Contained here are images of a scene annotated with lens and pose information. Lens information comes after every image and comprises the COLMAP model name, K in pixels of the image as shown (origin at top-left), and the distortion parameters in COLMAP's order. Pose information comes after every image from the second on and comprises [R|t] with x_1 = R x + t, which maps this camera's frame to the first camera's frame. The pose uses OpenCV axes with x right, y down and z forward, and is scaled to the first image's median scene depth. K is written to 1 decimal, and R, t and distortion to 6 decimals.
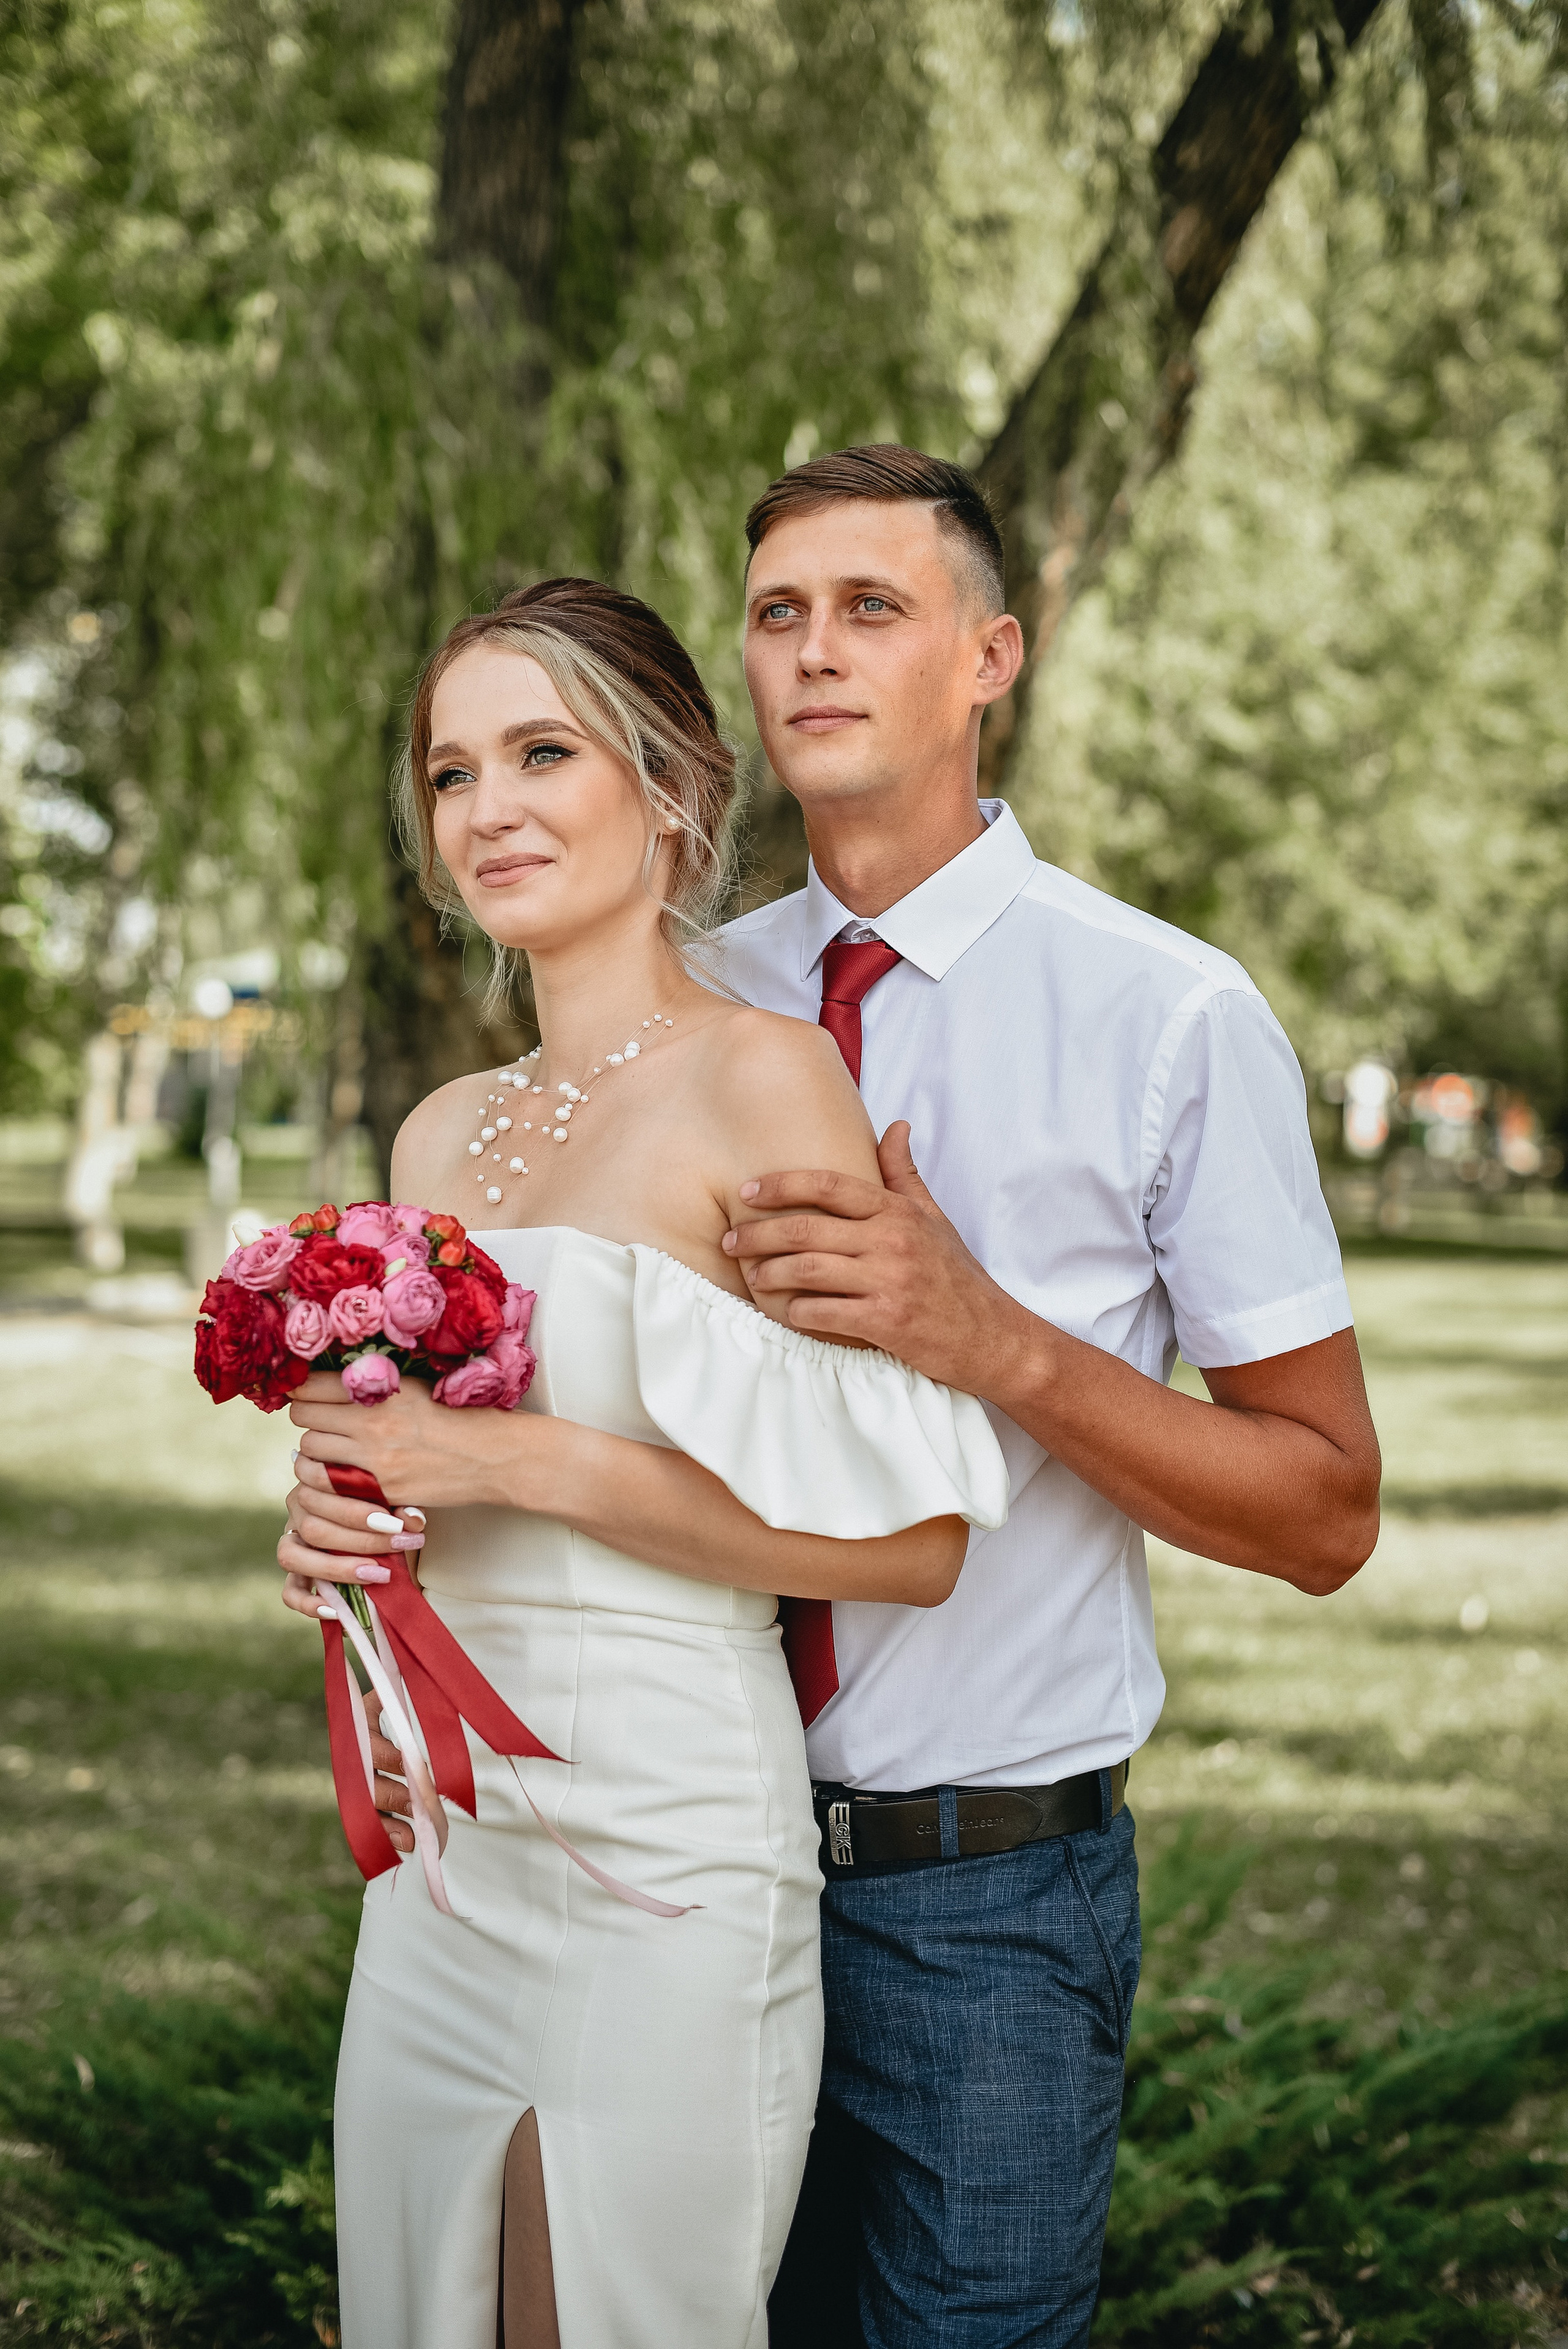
lens RADIAL K [[3706.3, 0, 778.0], [0, 3706.3, 1187.6], [0, 0, 1]] dist [0.006621, 0.000000]
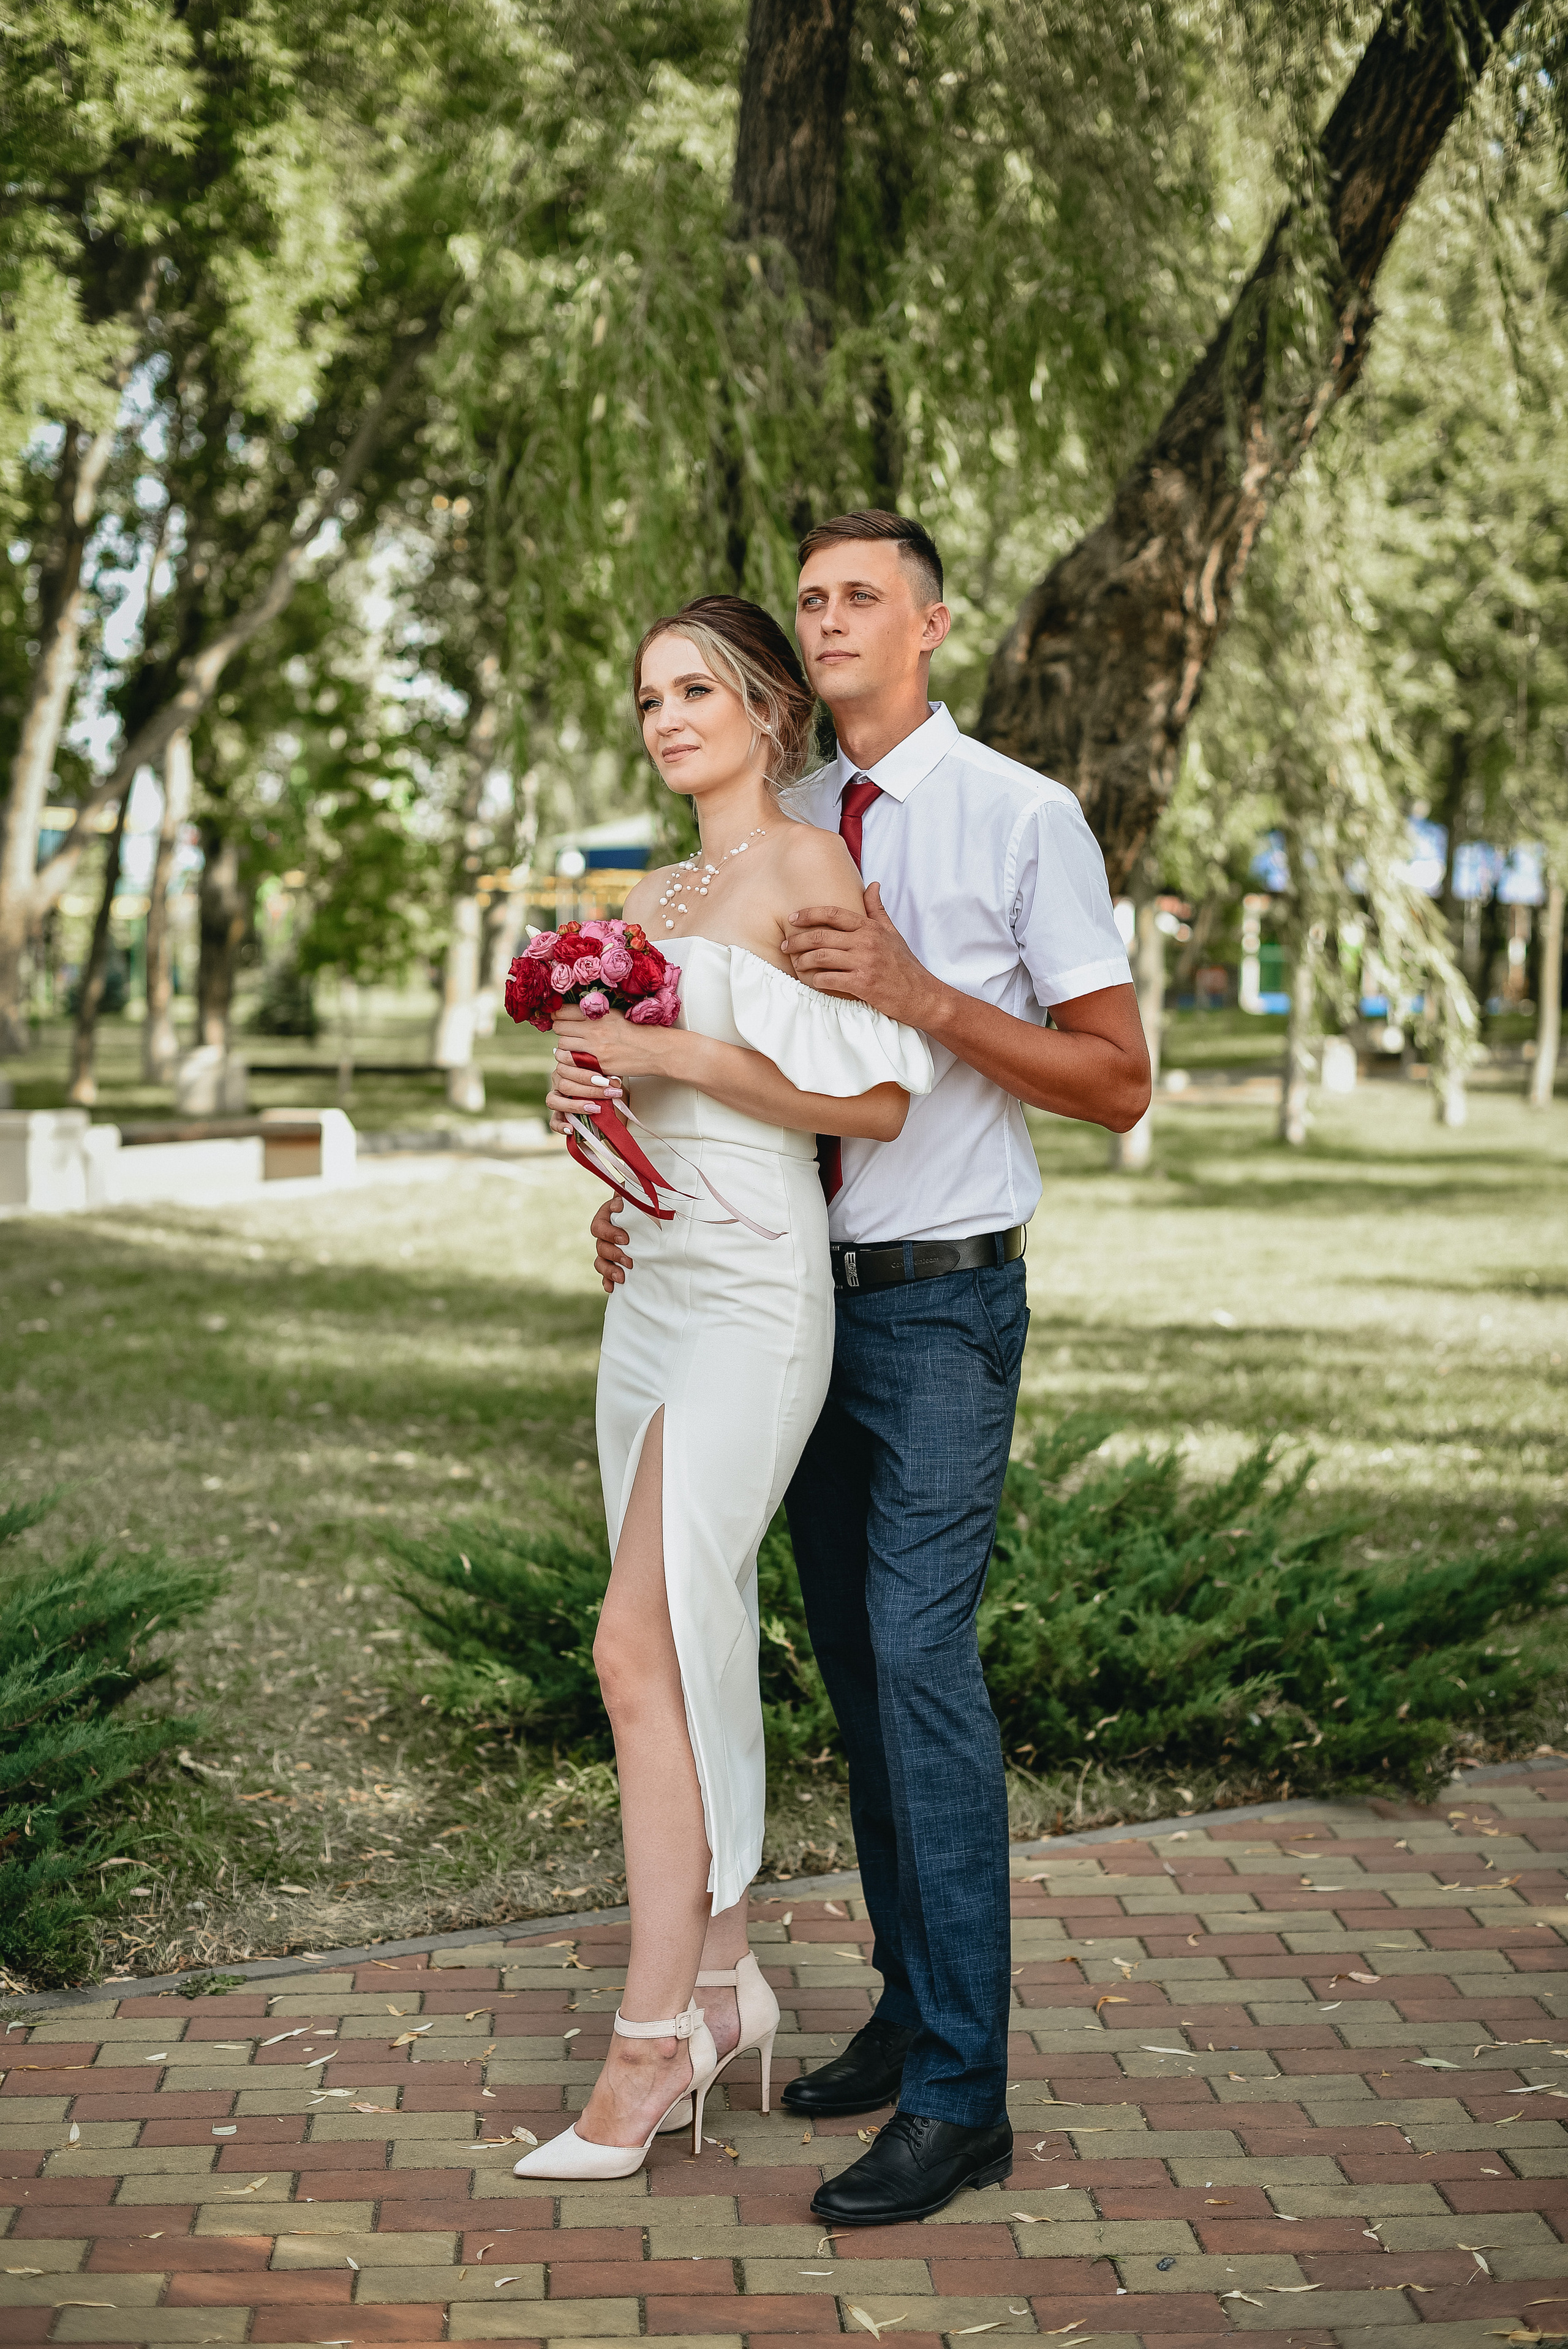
lens RADIAL K [[3706.3, 0, 797.4], [0, 3706.3, 1187.9], [0, 0, 1]] dist [0.006621, 0.000000]
pose [[0.995608, -0.006564, -0.093392, 0.055597], [0.009986, 0.999294, 0.036215, 0.022779], [0.093089, -0.036989, 0.994971, -0.298407]]
